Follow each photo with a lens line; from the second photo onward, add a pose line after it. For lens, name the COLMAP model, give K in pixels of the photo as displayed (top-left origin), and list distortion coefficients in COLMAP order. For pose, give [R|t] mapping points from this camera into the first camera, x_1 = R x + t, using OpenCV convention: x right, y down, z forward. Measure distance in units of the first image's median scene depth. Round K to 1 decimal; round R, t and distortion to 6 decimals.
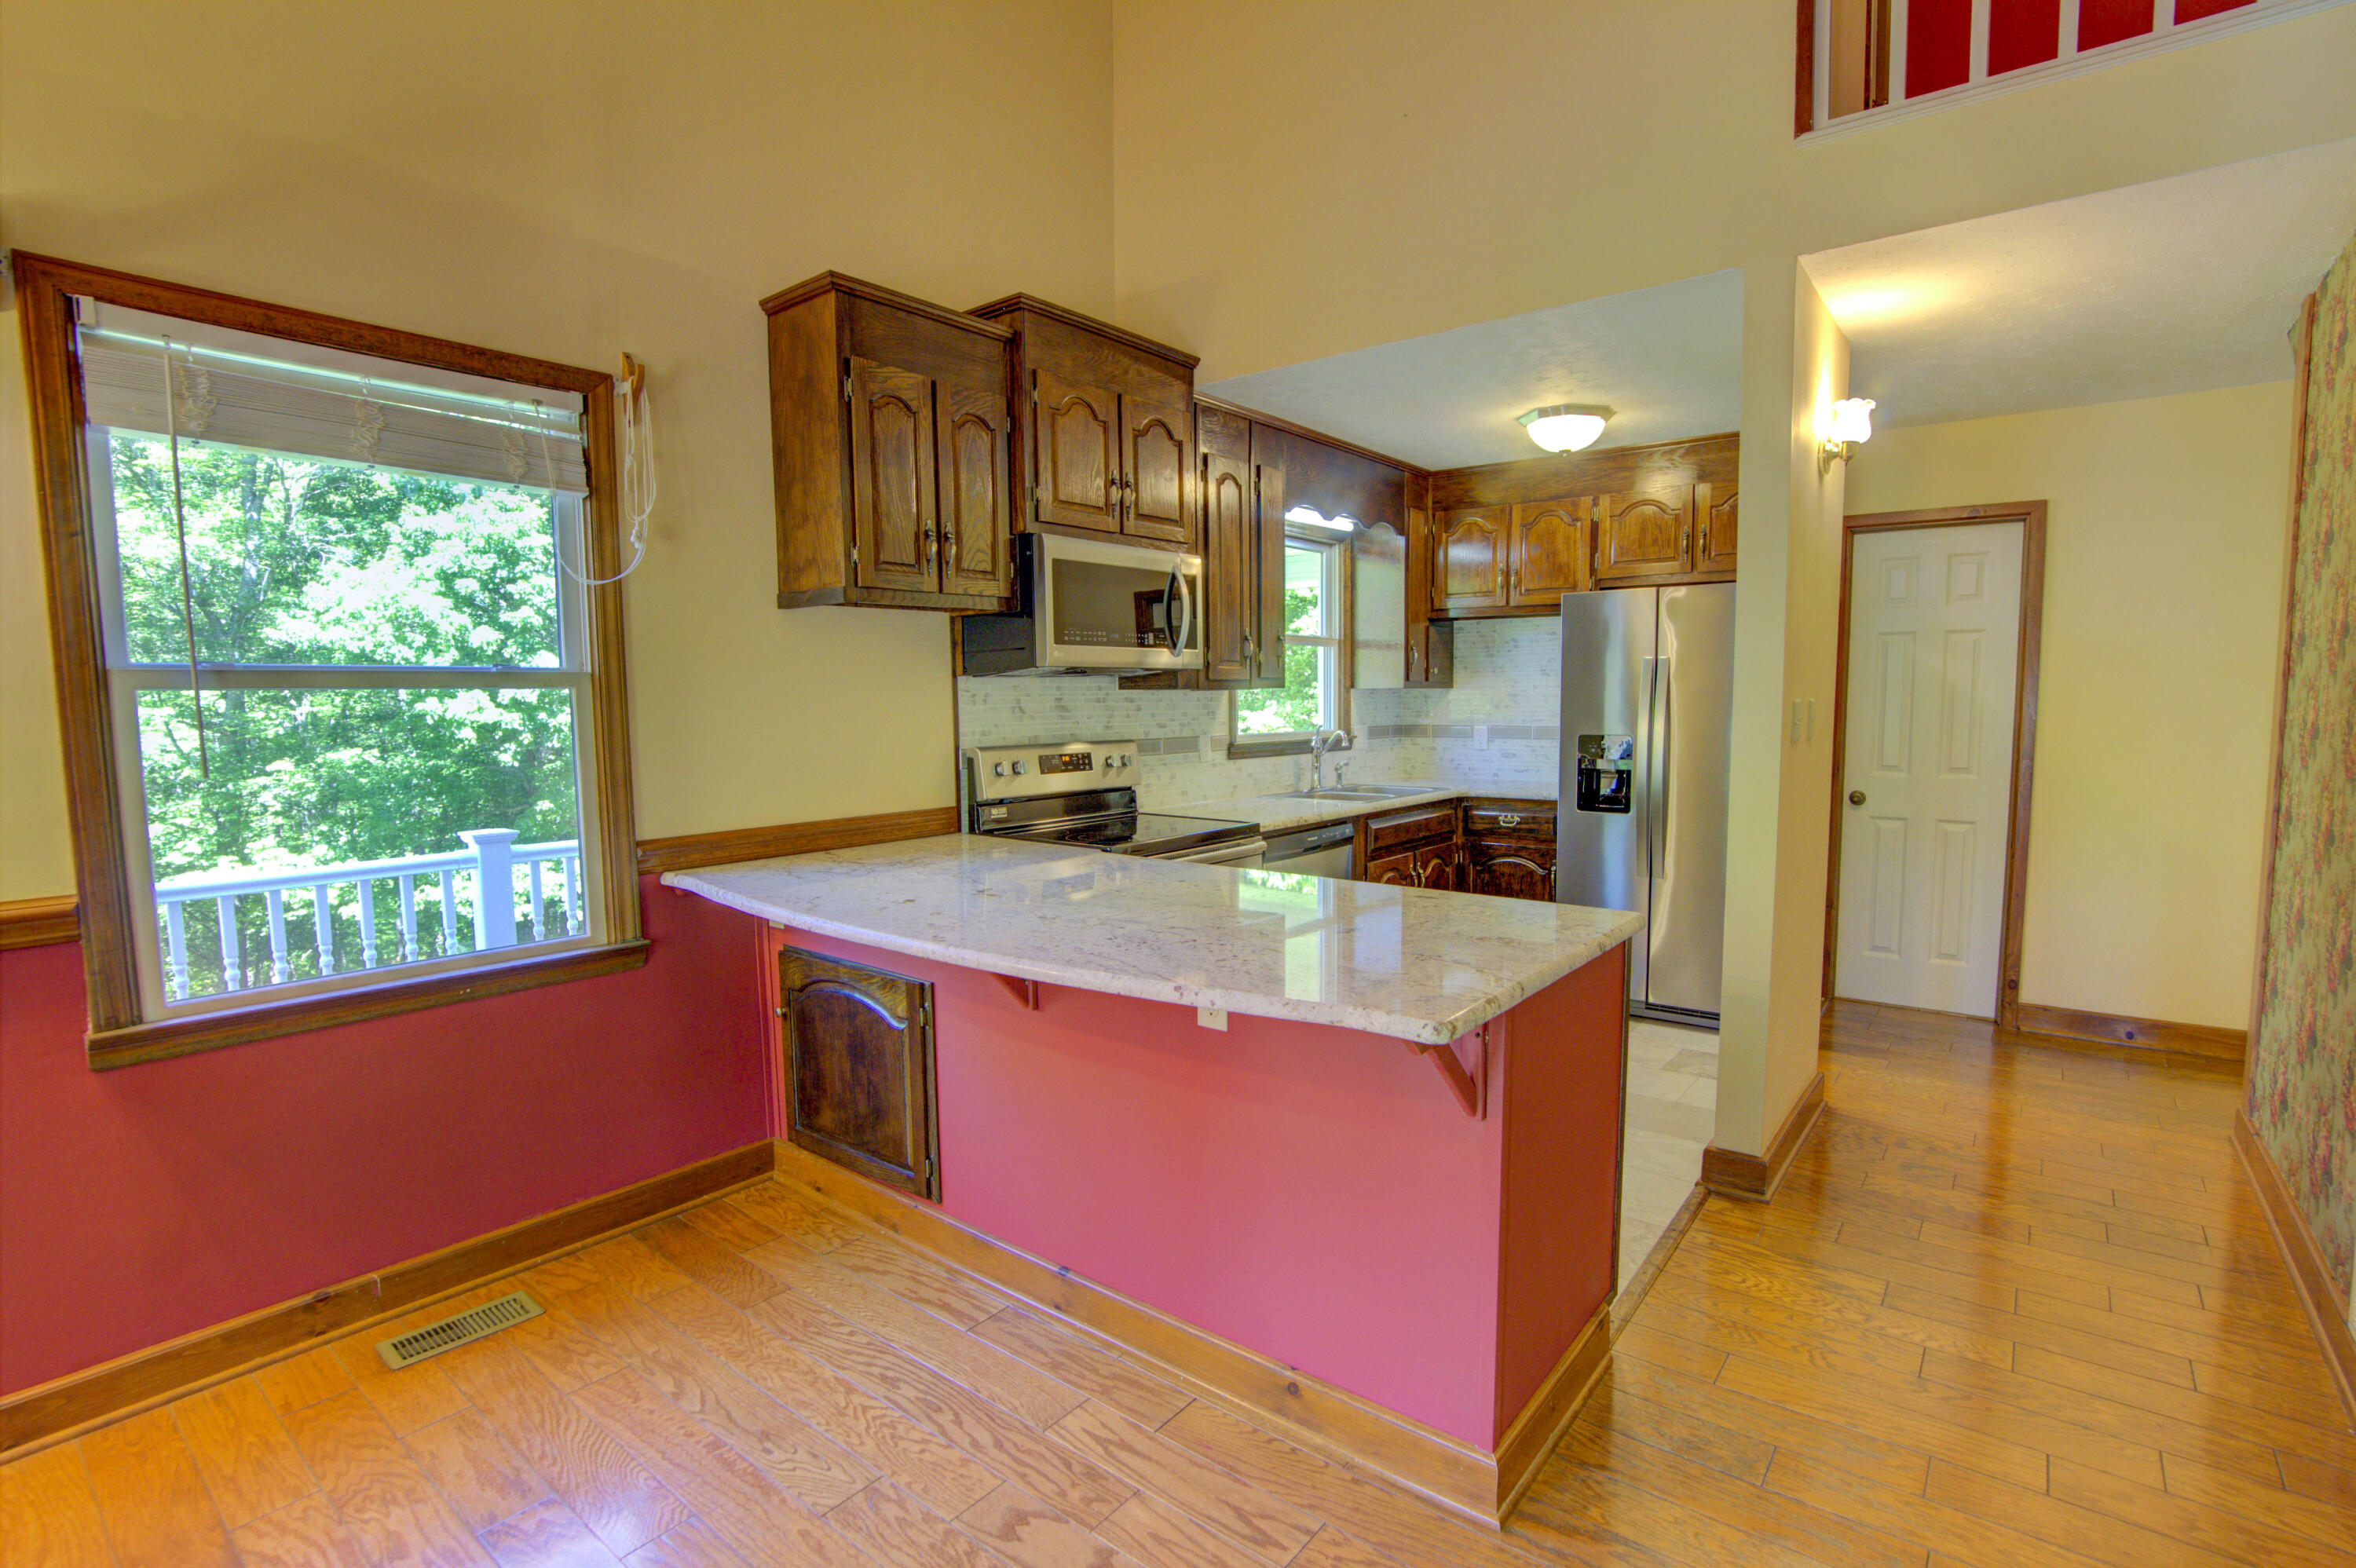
lens RADIAL K [[1099.8, 0, 1201.6], [0, 1099.8, 796.9], [0, 0, 1]] dist [-0.036728, 0.005809]
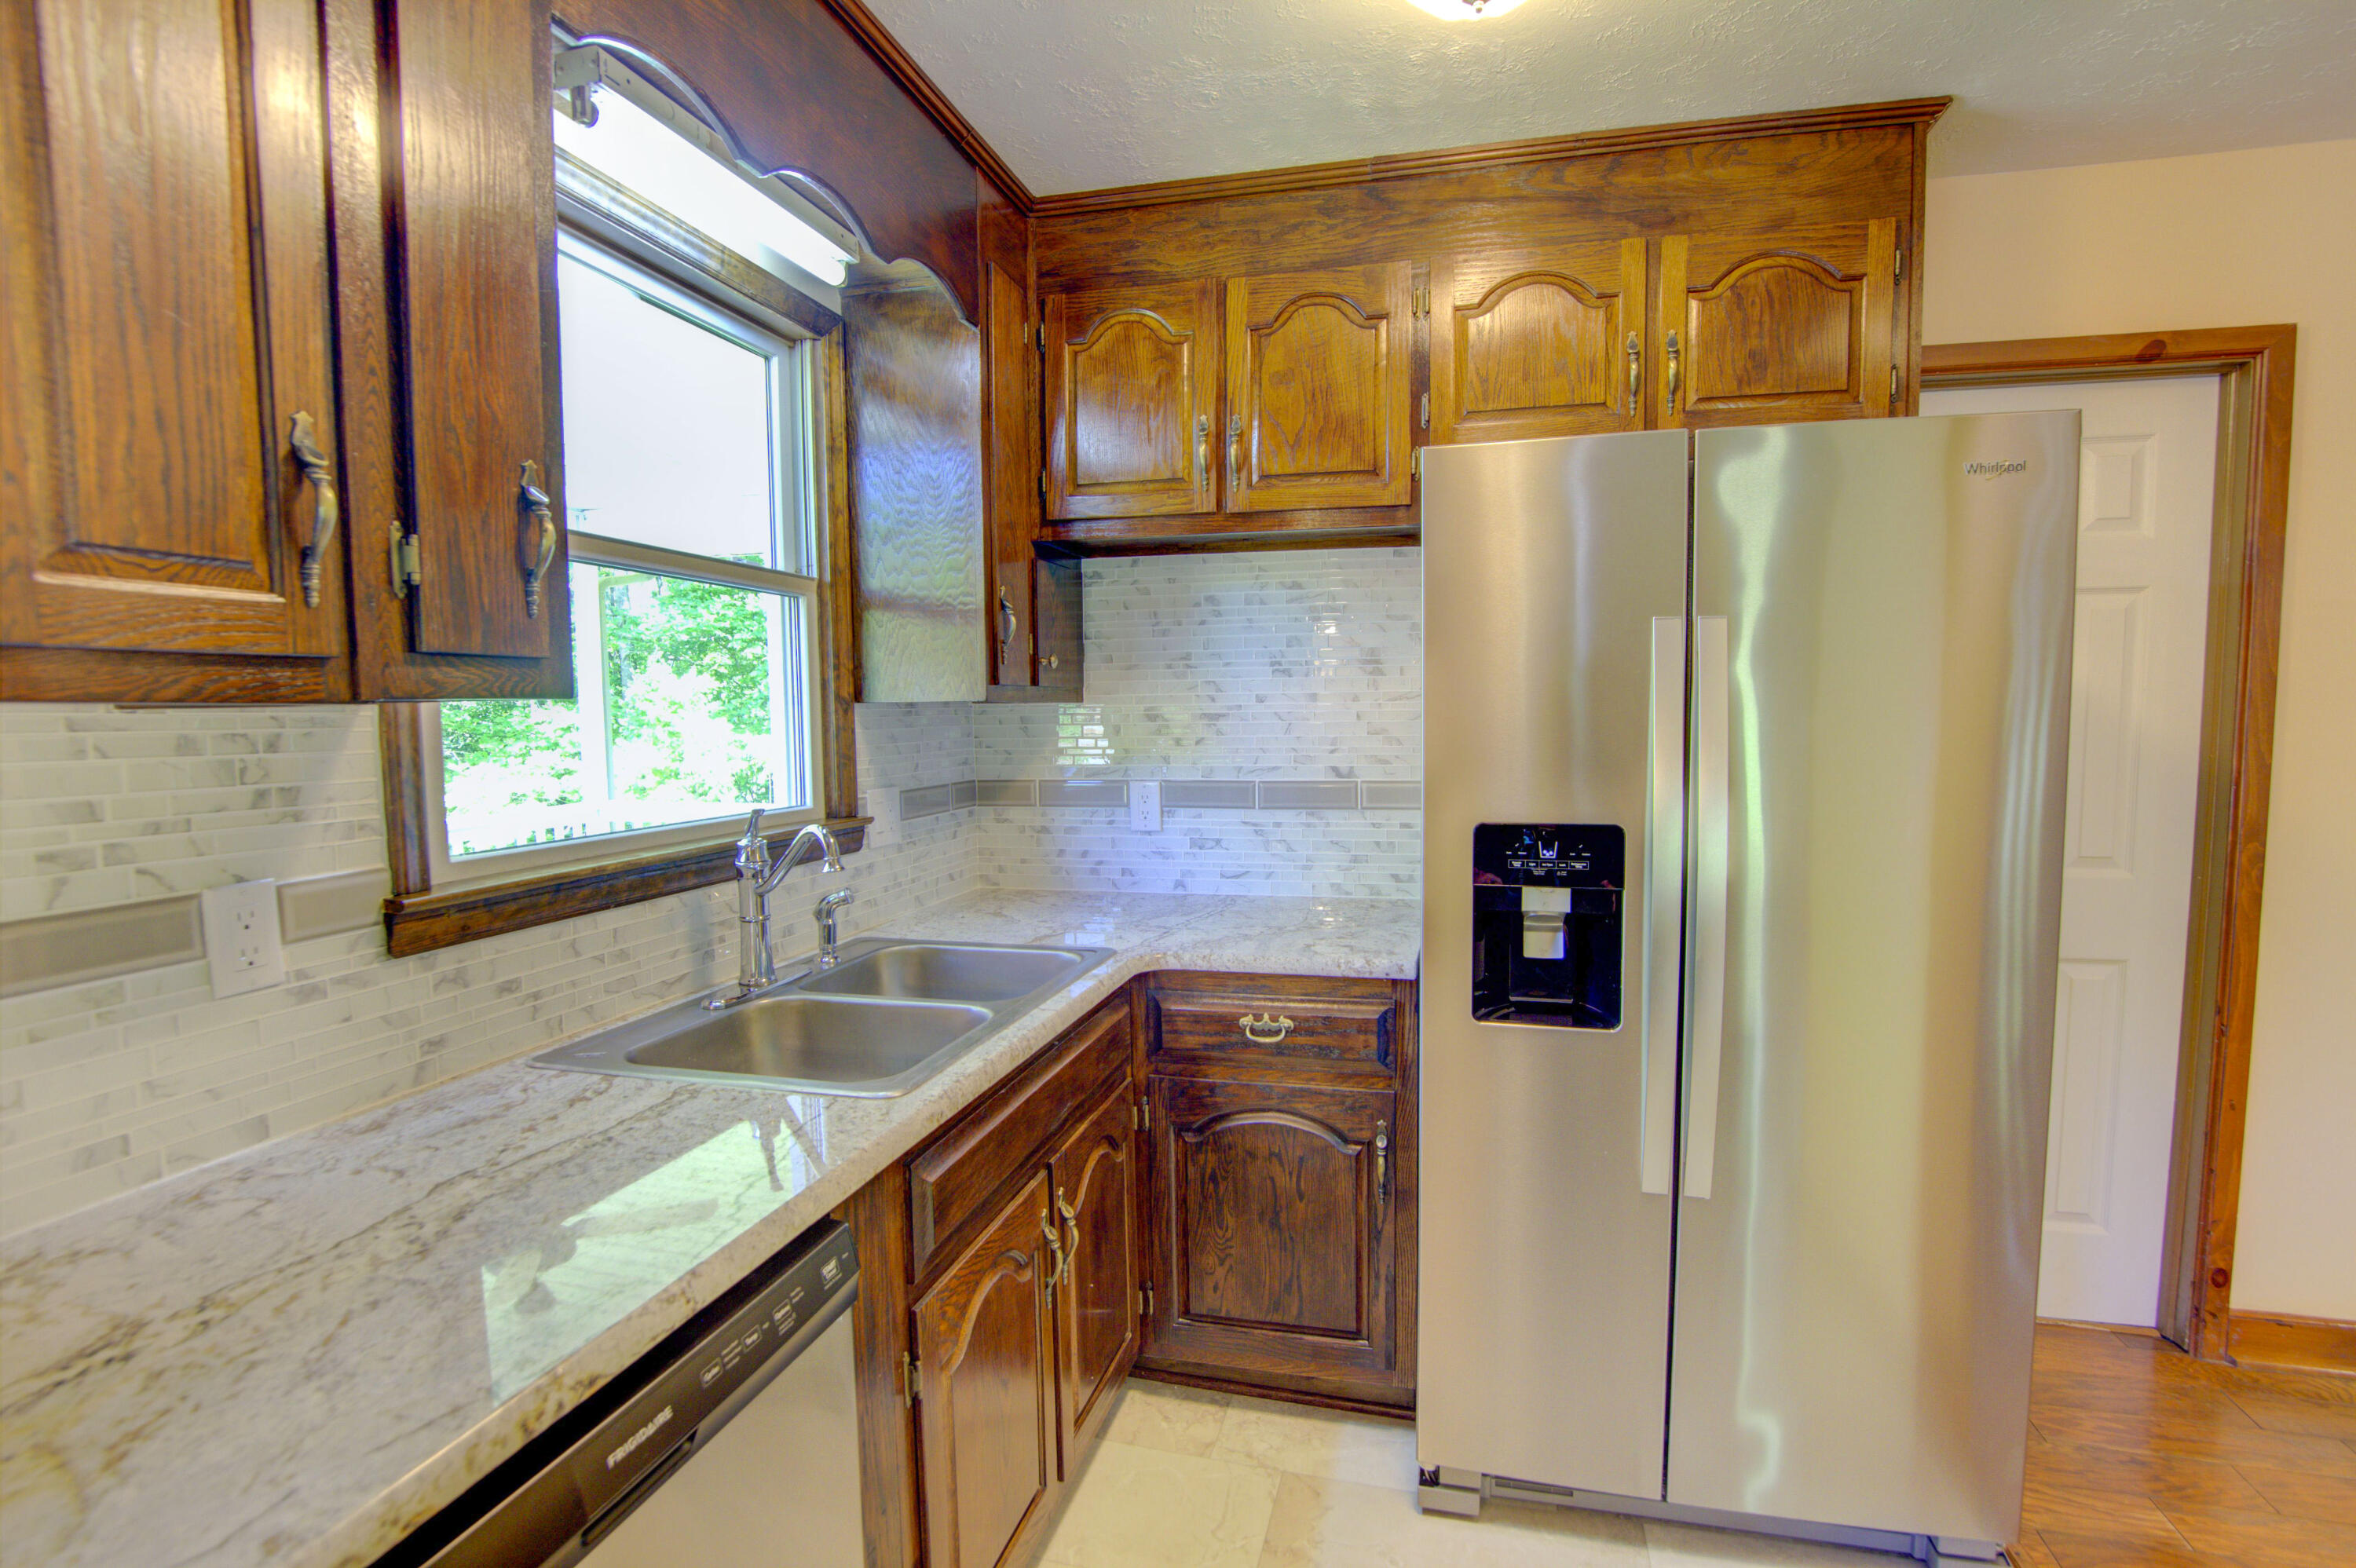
lens RADIAL K [[1099.8, 0, 1201.6], [0, 1099.8, 796.9], [0, 0, 1]] dist [-0.036728, 0.005809]
pose [[0.914257, -0.031870, 0.403880, 0.116765], [0.038761, 0.999209, -0.008897, -0.072772], [-0.403277, 0.023789, 0.914769, 0.762161]]
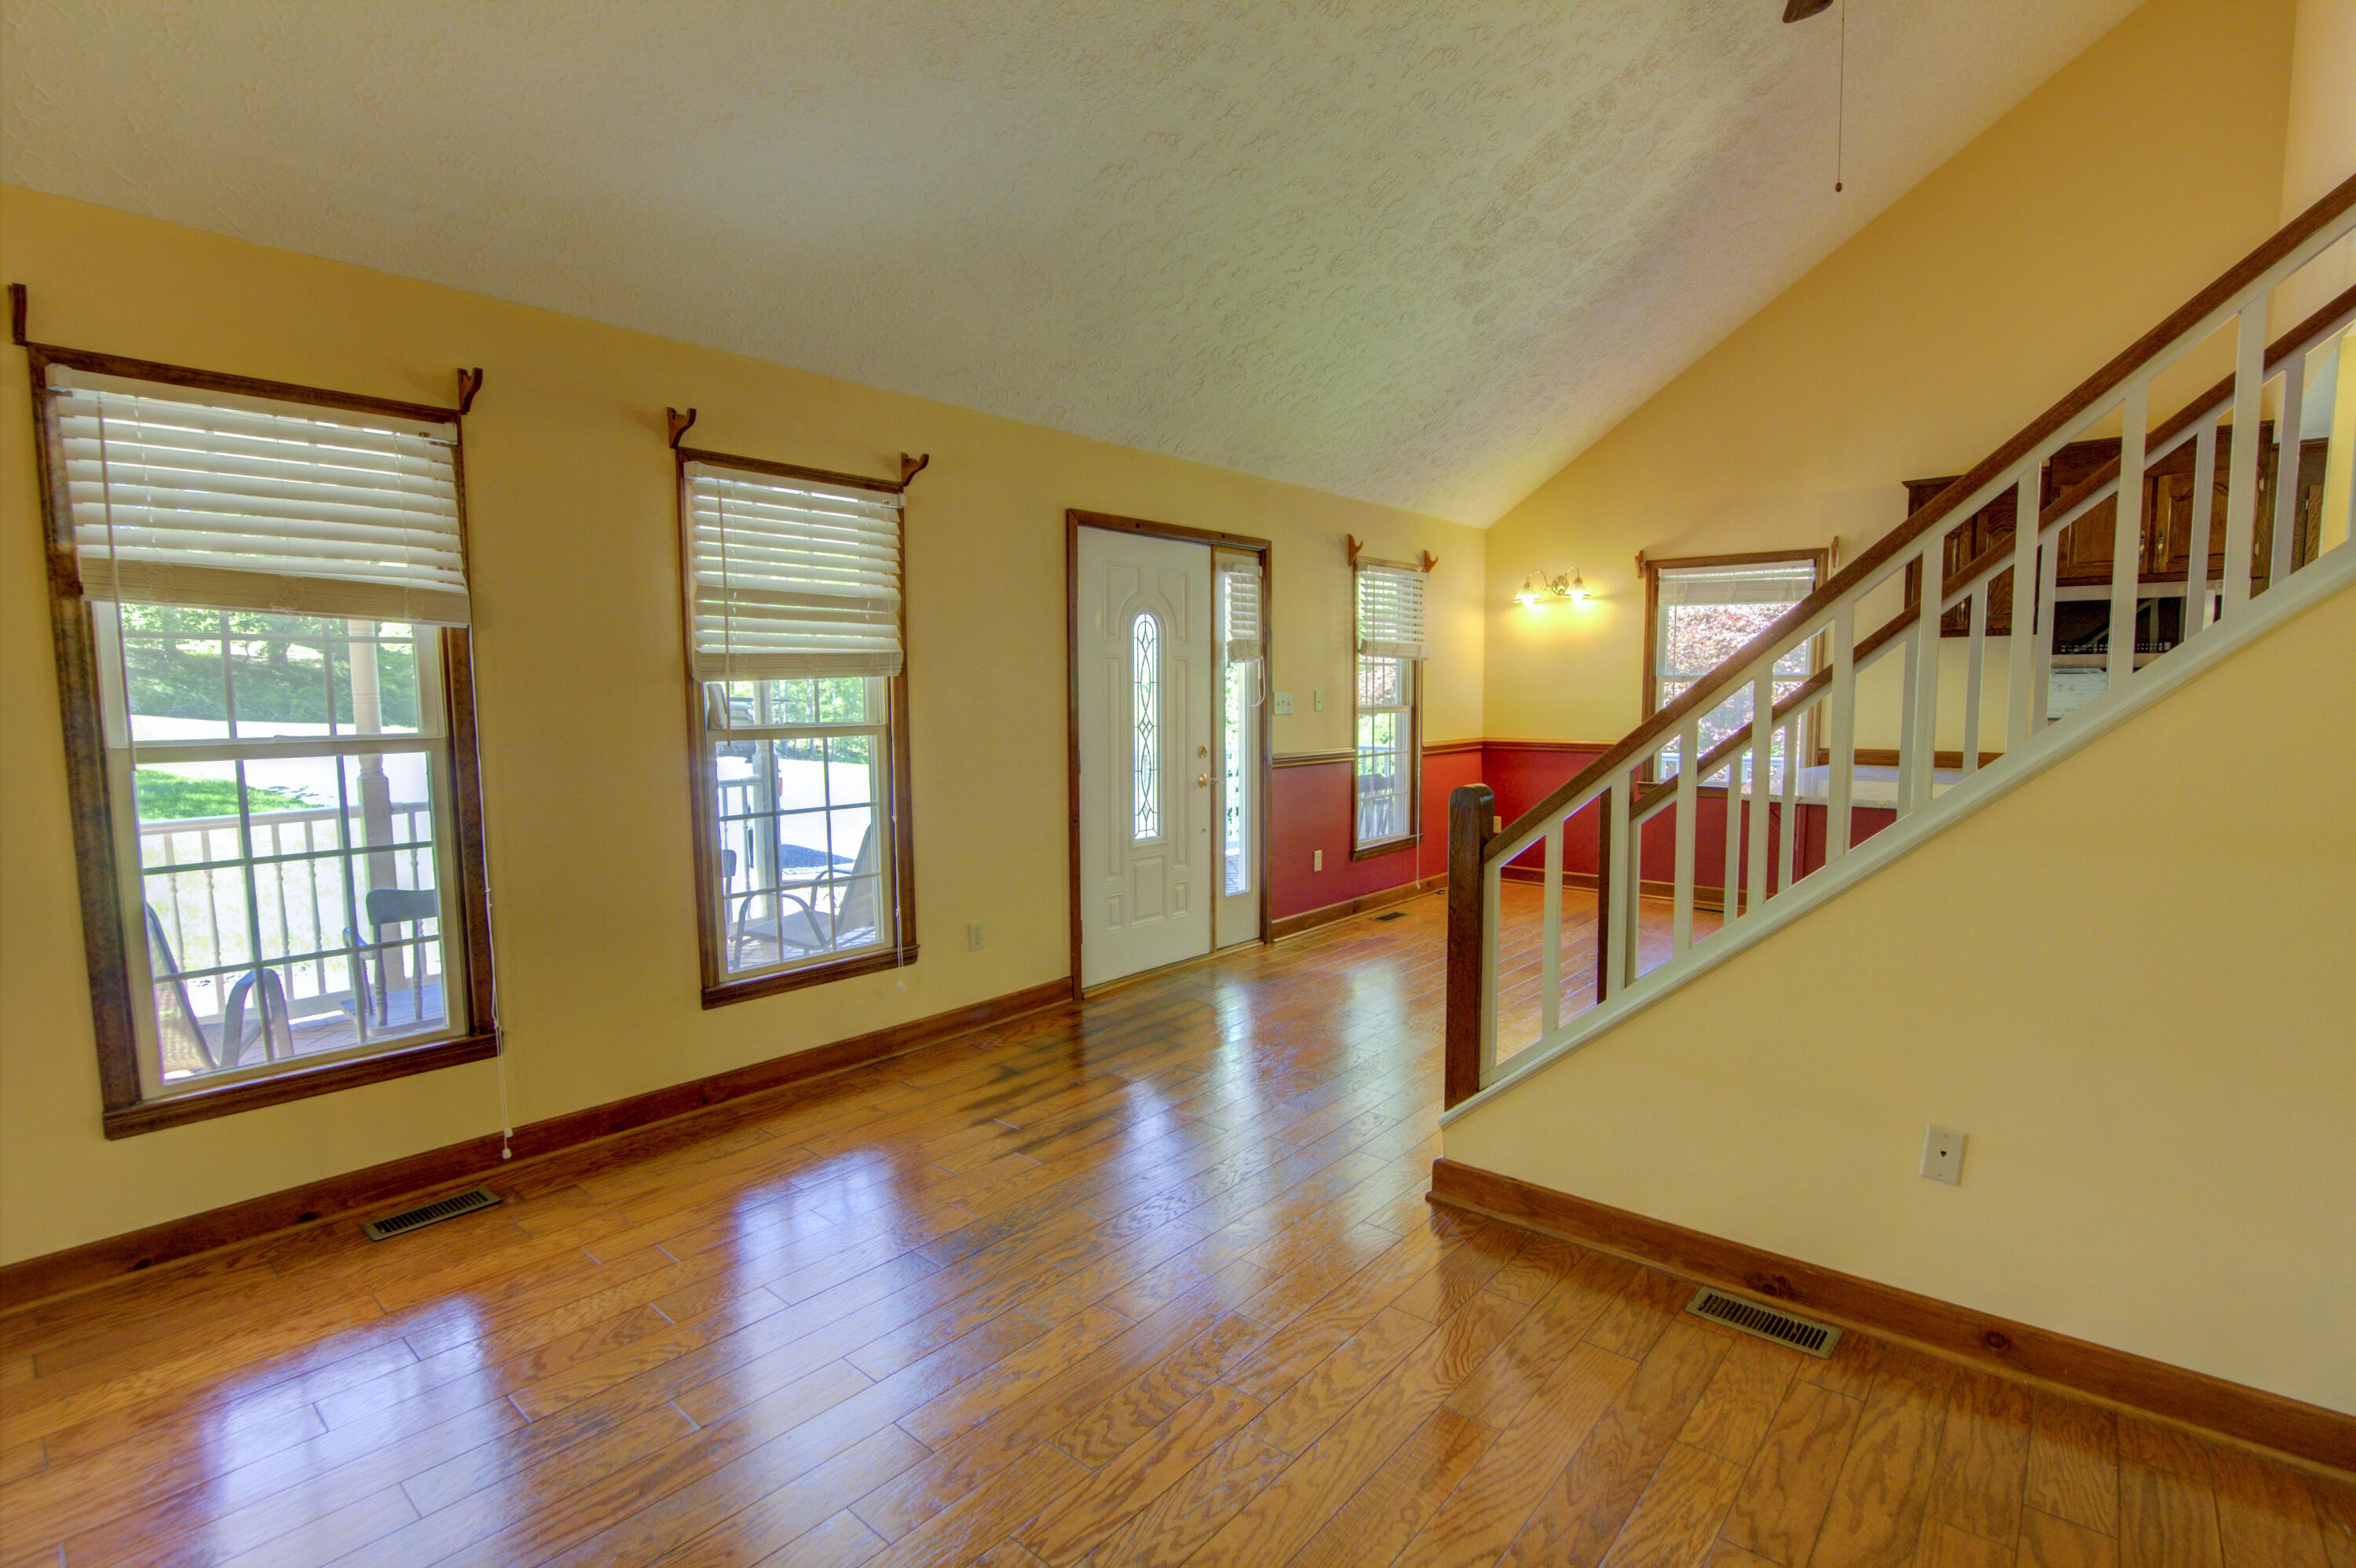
lens RADIAL K [[1099.8, 0, 1201.6], [0, 1099.8, 796.9], [0, 0, 1]] dist [-0.036728, 0.005809]
pose [[-0.039734, 0.105999, -0.993572, 1.216626], [-0.087451, 0.990173, 0.109134, 0.004689], [0.995376, 0.091225, -0.030074, -0.147637]]
